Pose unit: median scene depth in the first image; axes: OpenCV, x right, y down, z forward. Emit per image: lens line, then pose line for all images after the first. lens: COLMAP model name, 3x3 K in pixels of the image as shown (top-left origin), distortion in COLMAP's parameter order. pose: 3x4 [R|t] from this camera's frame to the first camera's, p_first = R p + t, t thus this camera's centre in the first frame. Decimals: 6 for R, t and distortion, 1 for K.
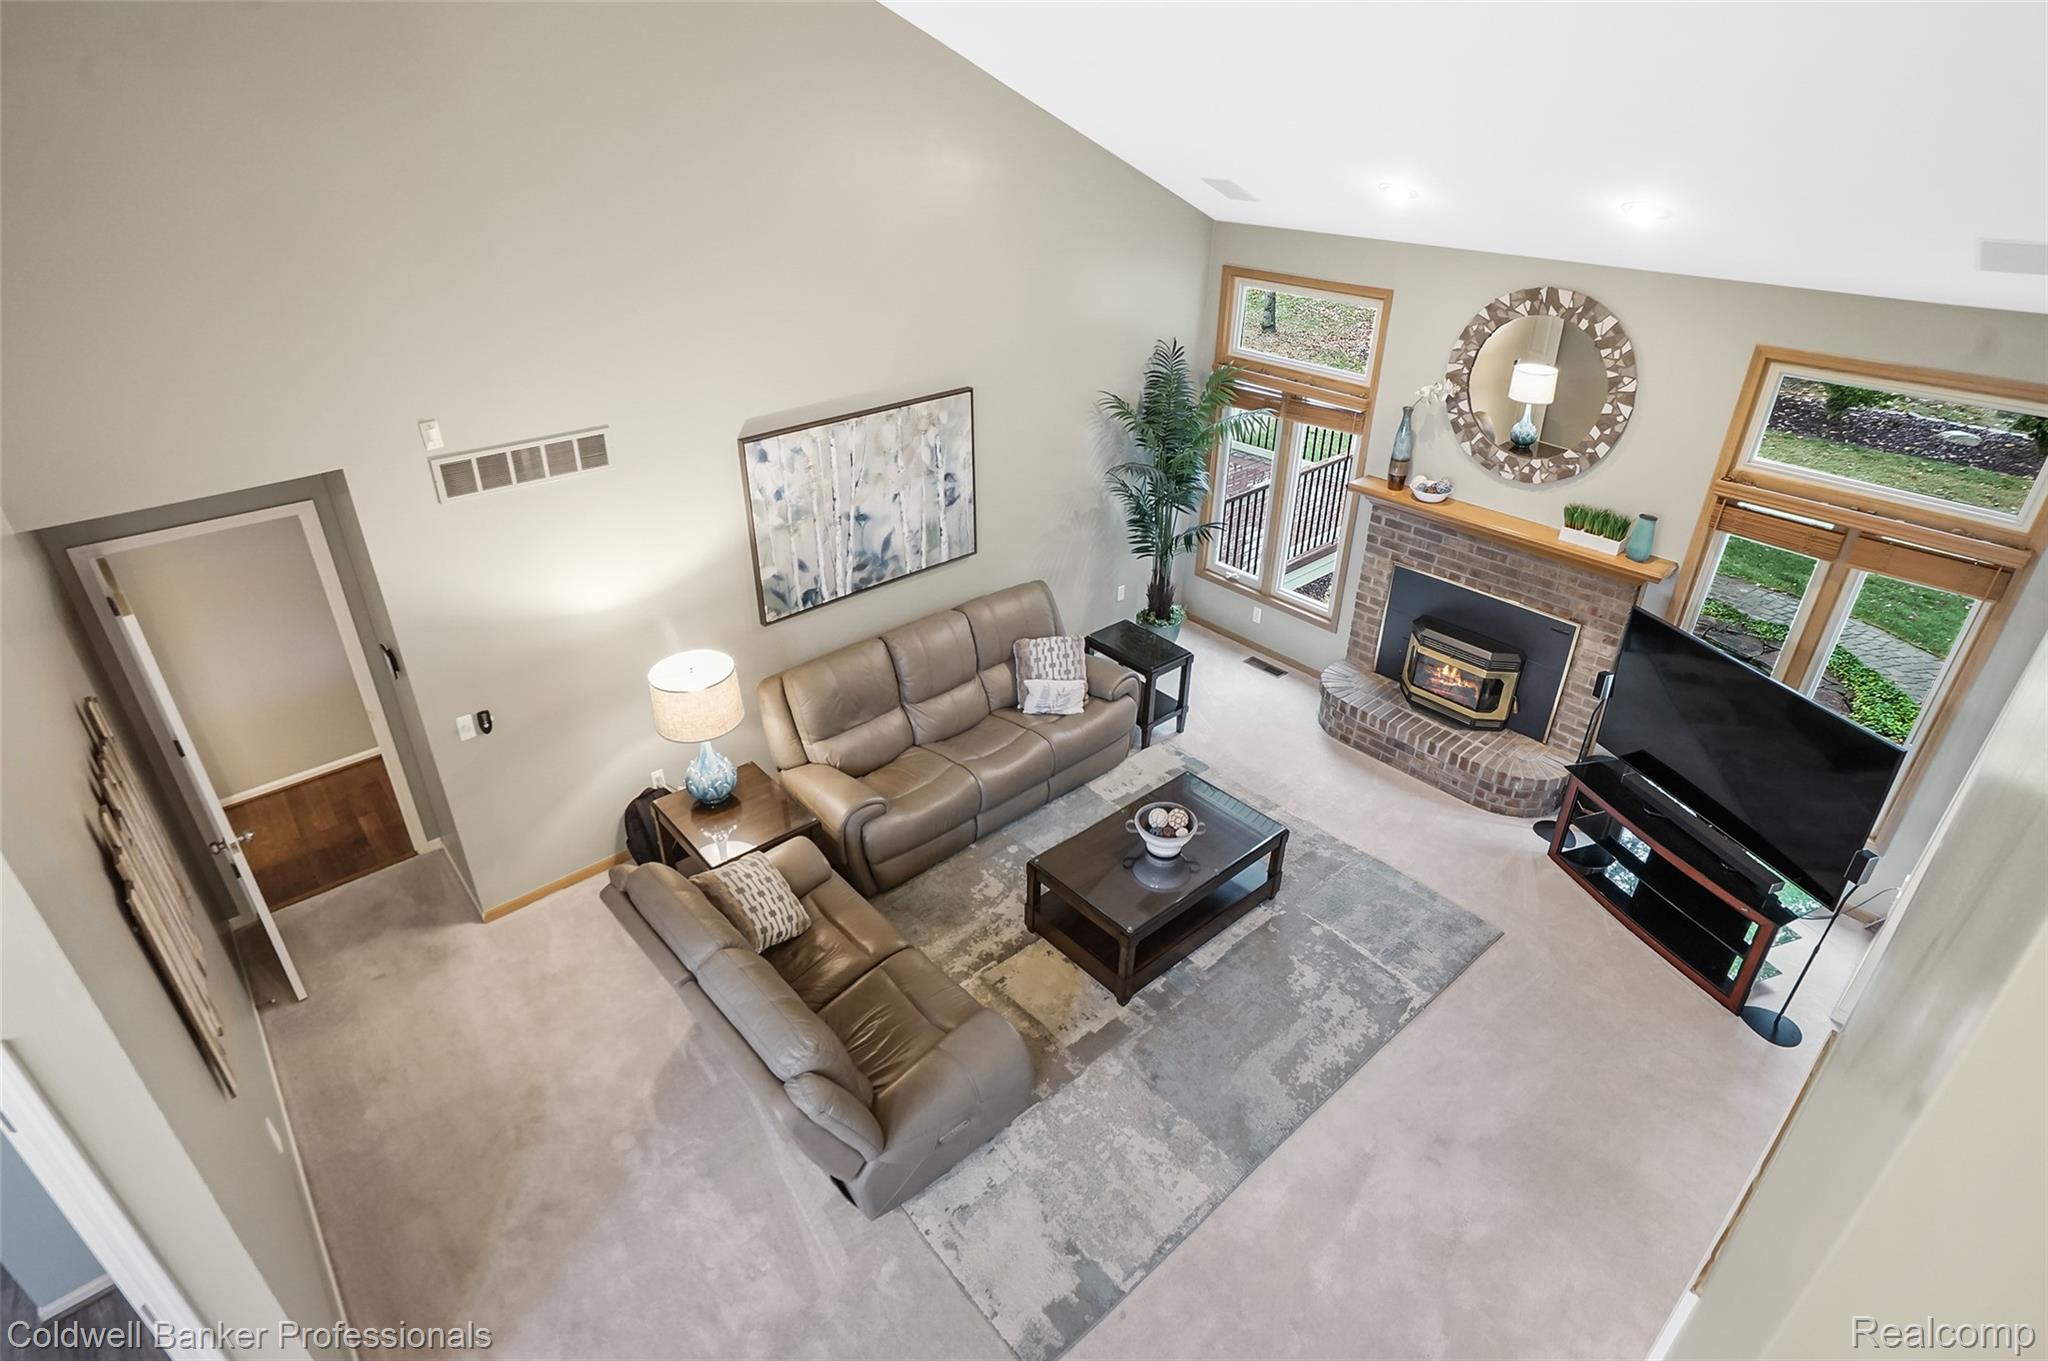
lens RADIAL K [[1056.3, 0, 1023.6], [0, 1056.3, 652.4], [0, 0, 1]] dist [-0.052070, 0.025908]
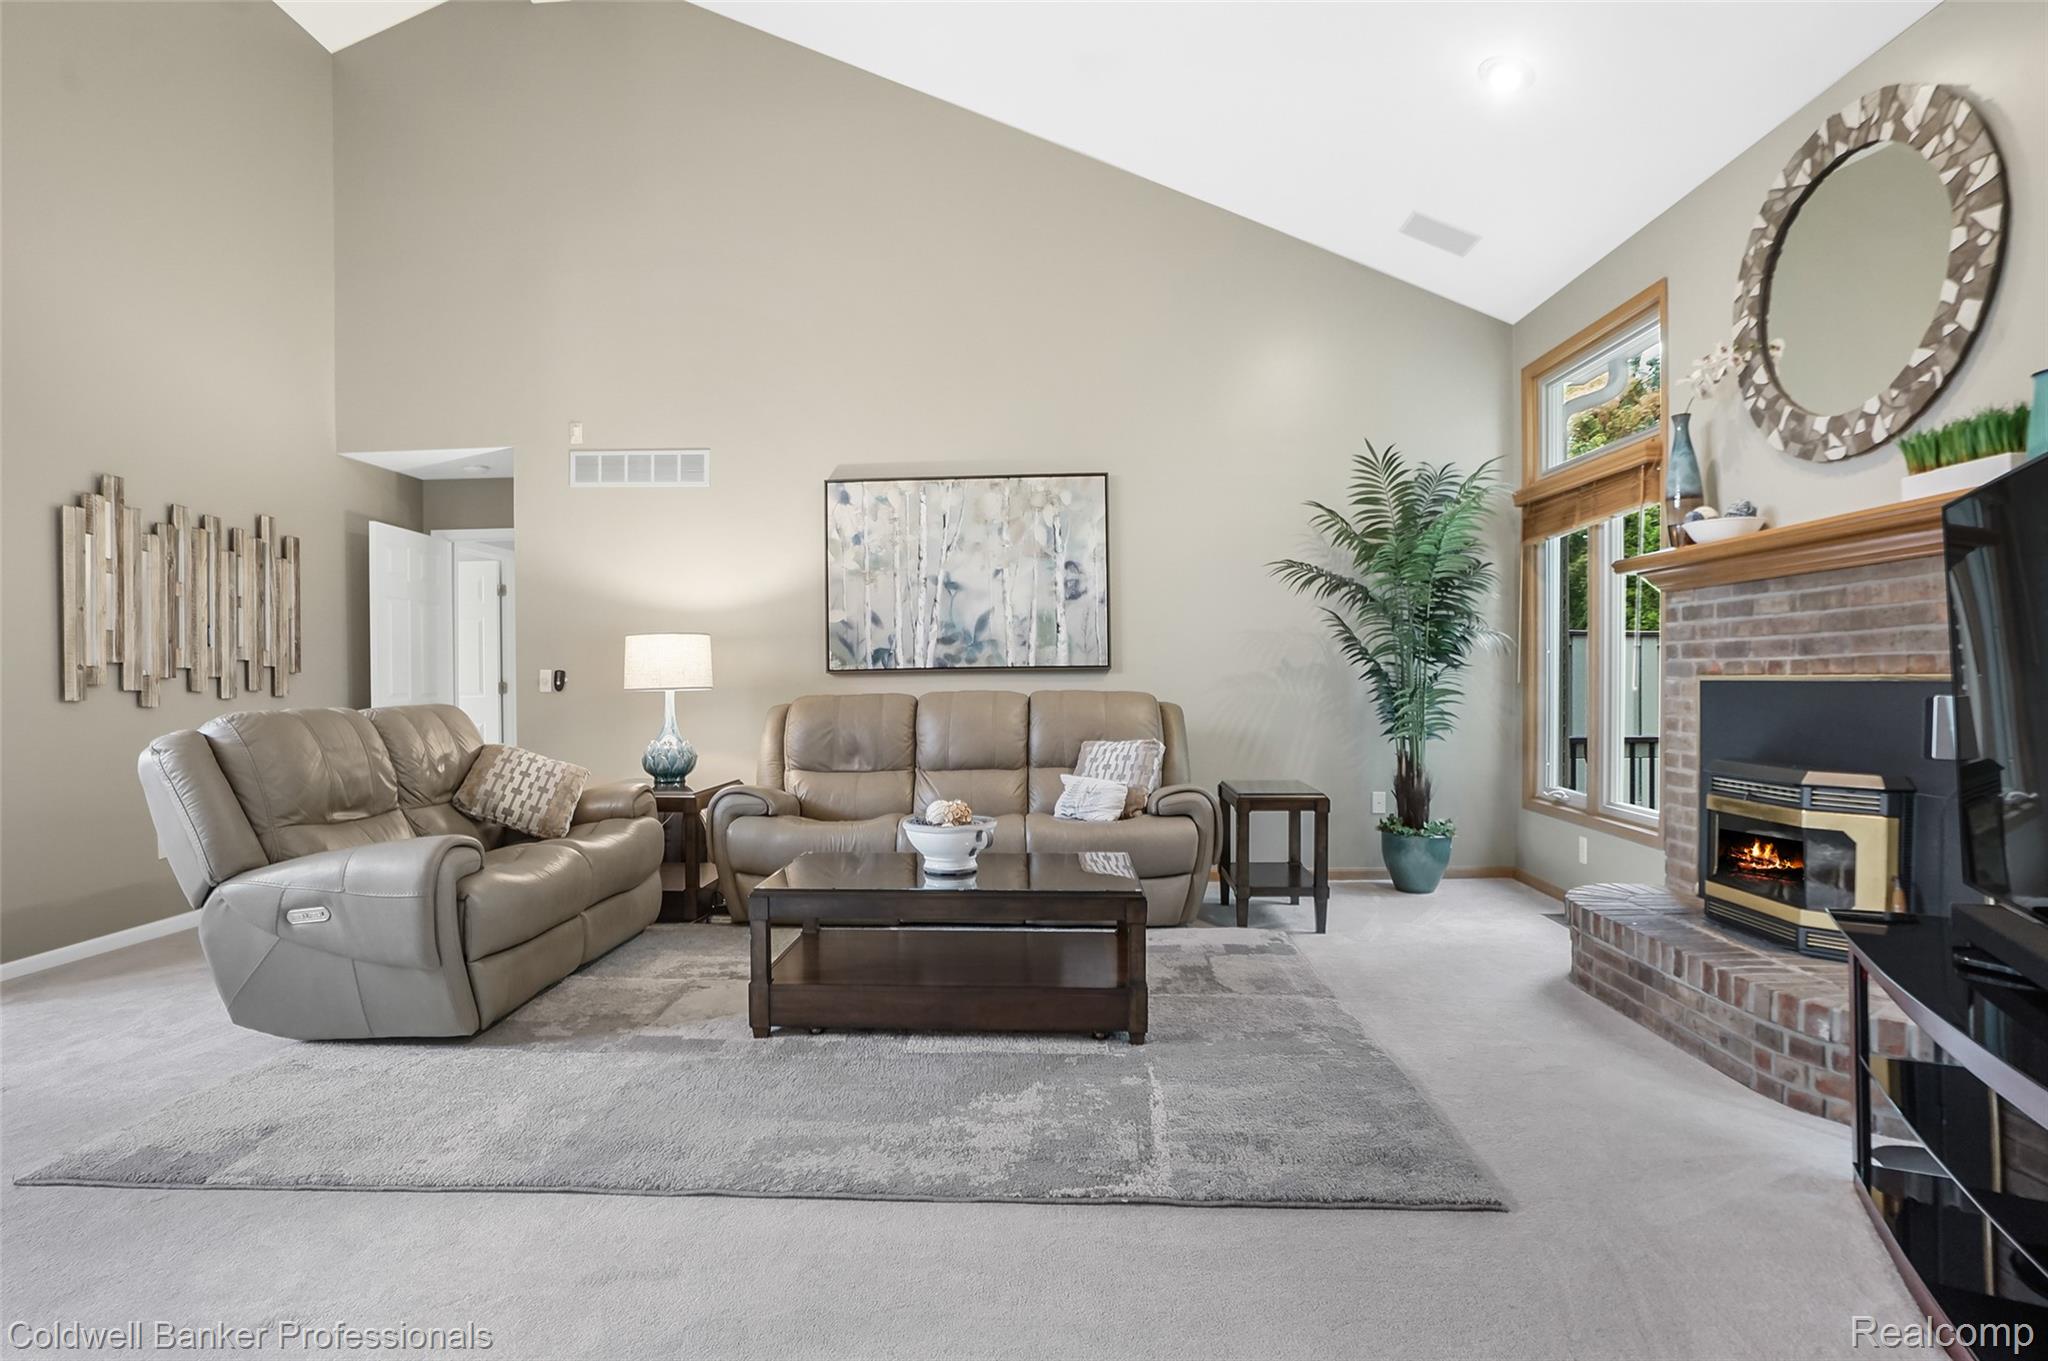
lens RADIAL K [[1056.3, 0, 1022.1], [0, 1056.3, 677.2], [0, 0, 1]] dist [-0.052070, 0.025908]
pose [[0.723929, -0.018409, -0.689628, 0.542615], [-0.311081, 0.883533, -0.350140, 0.256436], [0.615755, 0.468007, 0.633889, 0.476942]]
